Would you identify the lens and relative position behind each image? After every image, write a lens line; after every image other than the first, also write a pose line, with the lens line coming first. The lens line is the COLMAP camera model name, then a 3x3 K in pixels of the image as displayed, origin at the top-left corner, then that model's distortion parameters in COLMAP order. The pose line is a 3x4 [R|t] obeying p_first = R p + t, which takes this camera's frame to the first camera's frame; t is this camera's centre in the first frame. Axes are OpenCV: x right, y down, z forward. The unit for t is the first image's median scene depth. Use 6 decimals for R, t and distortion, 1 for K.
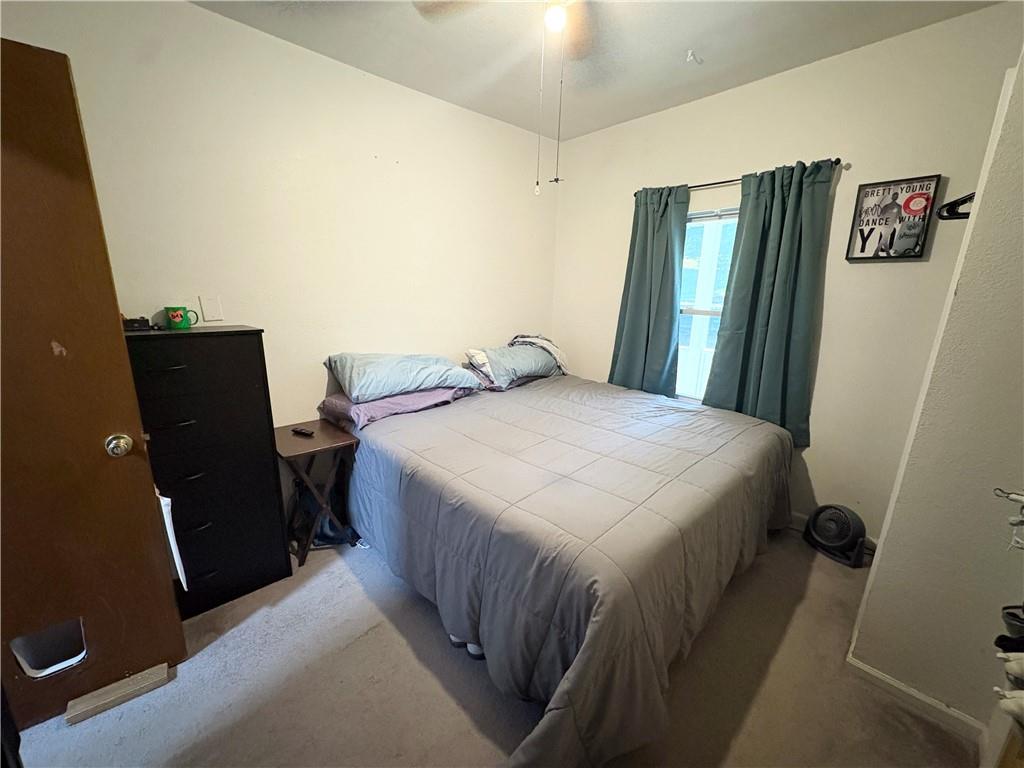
lens RADIAL K [[407.6, 0, 513.1], [0, 407.6, 382.8], [0, 0, 1]] dist [0.001270, 0.000476]
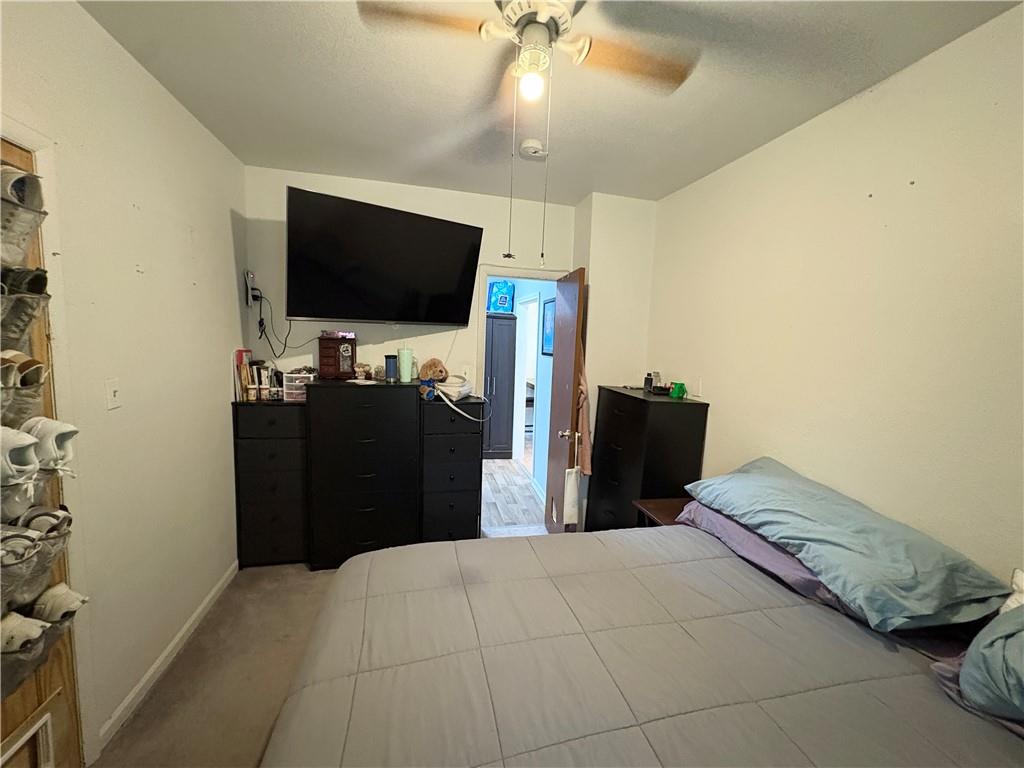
lens RADIAL K [[407.6, 0, 513.1], [0, 407.6, 382.8], [0, 0, 1]] dist [0.001270, 0.000476]
pose [[-0.512528, 0.053815, -0.856982, 0.582618], [-0.243063, 0.948121, 0.204905, -0.279542], [0.823550, 0.313321, -0.472858, 1.000300]]
